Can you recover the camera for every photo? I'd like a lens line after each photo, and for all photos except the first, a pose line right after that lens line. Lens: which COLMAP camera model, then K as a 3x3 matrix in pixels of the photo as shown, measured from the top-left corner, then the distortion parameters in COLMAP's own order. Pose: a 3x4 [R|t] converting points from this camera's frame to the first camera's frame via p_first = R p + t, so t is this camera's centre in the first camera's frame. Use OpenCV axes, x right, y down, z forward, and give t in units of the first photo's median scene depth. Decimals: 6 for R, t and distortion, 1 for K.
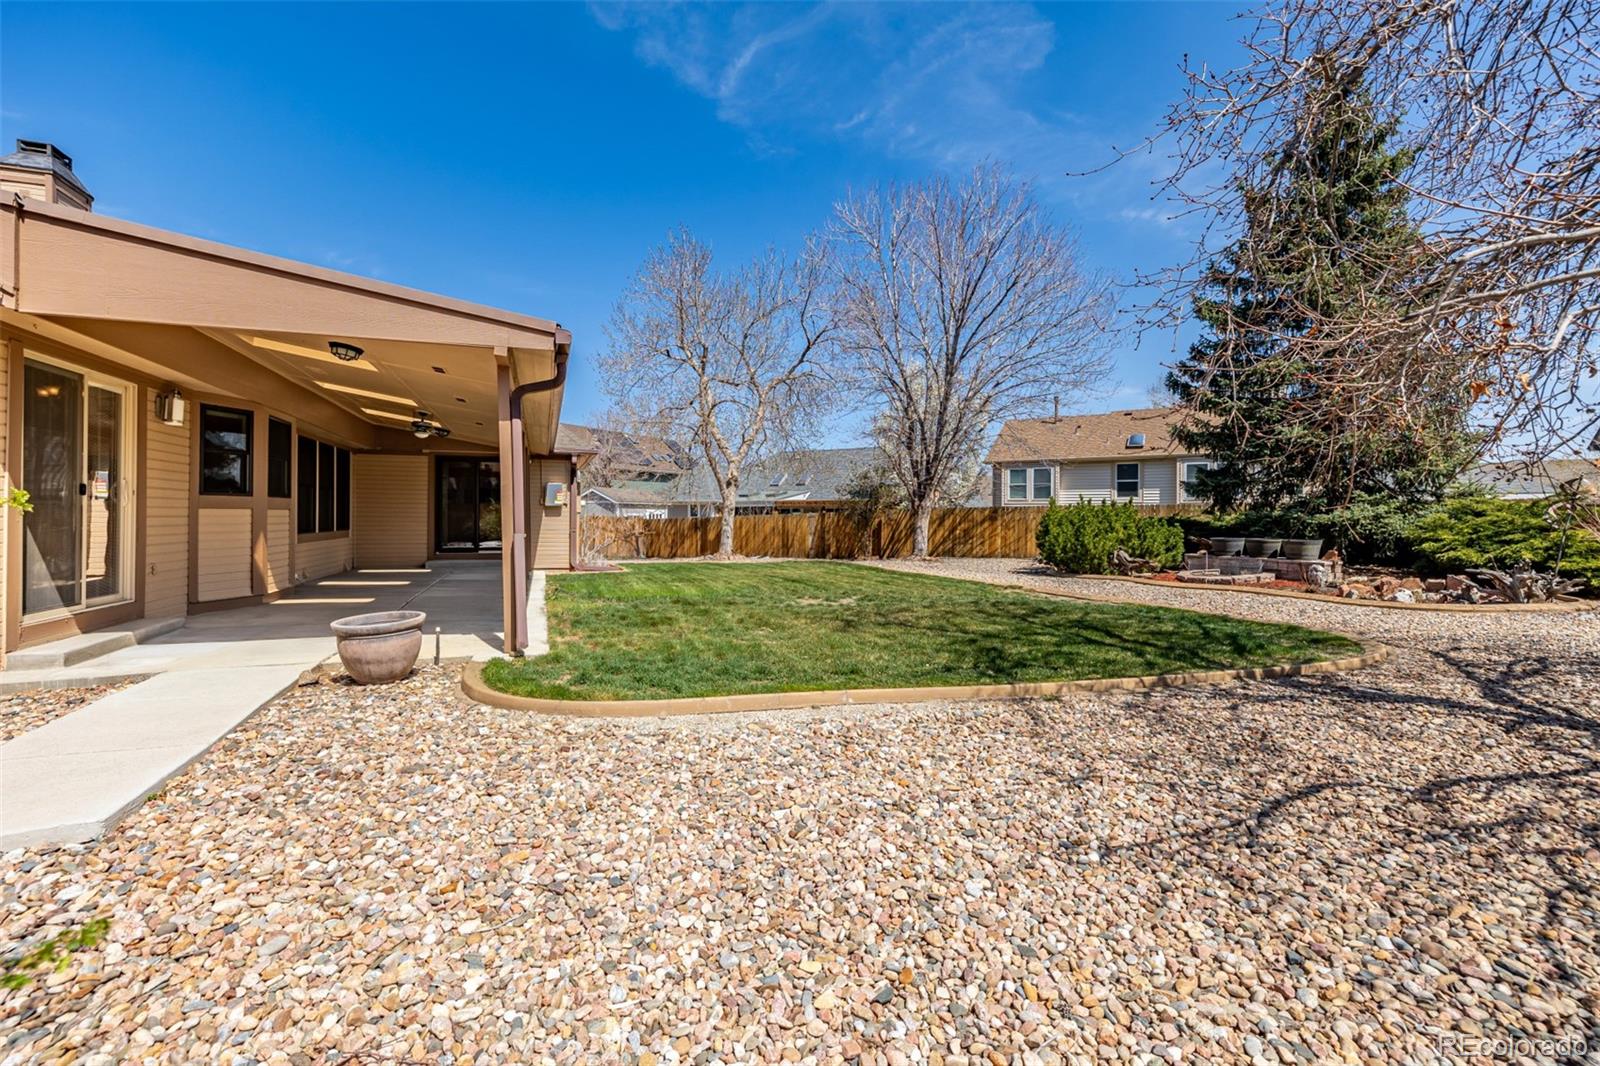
lens RADIAL K [[677.7, 0, 797.3], [0, 677.7, 515.5], [0, 0, 1]] dist [0.008029, -0.000881]
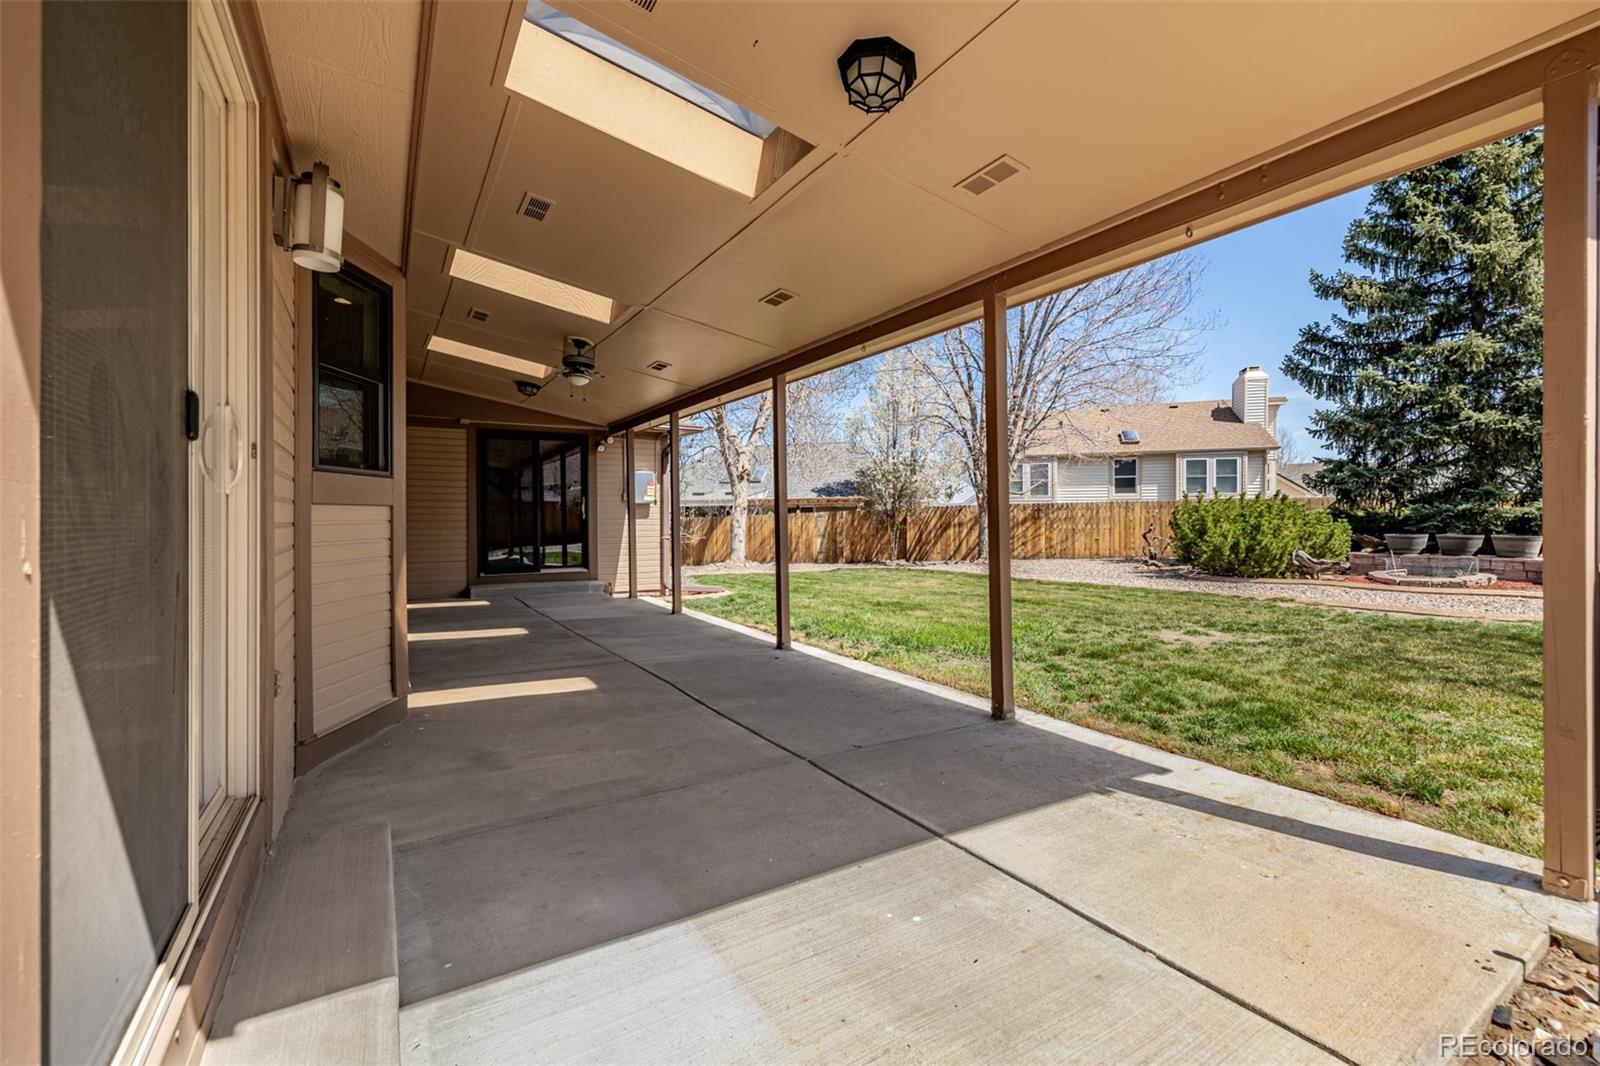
lens RADIAL K [[677.7, 0, 804.6], [0, 677.7, 520.6], [0, 0, 1]] dist [0.008029, -0.000881]
pose [[0.976752, -0.010788, 0.214101, -0.213119], [0.009133, 0.999920, 0.008715, -0.000457], [-0.214178, -0.006557, 0.976773, 0.171801]]
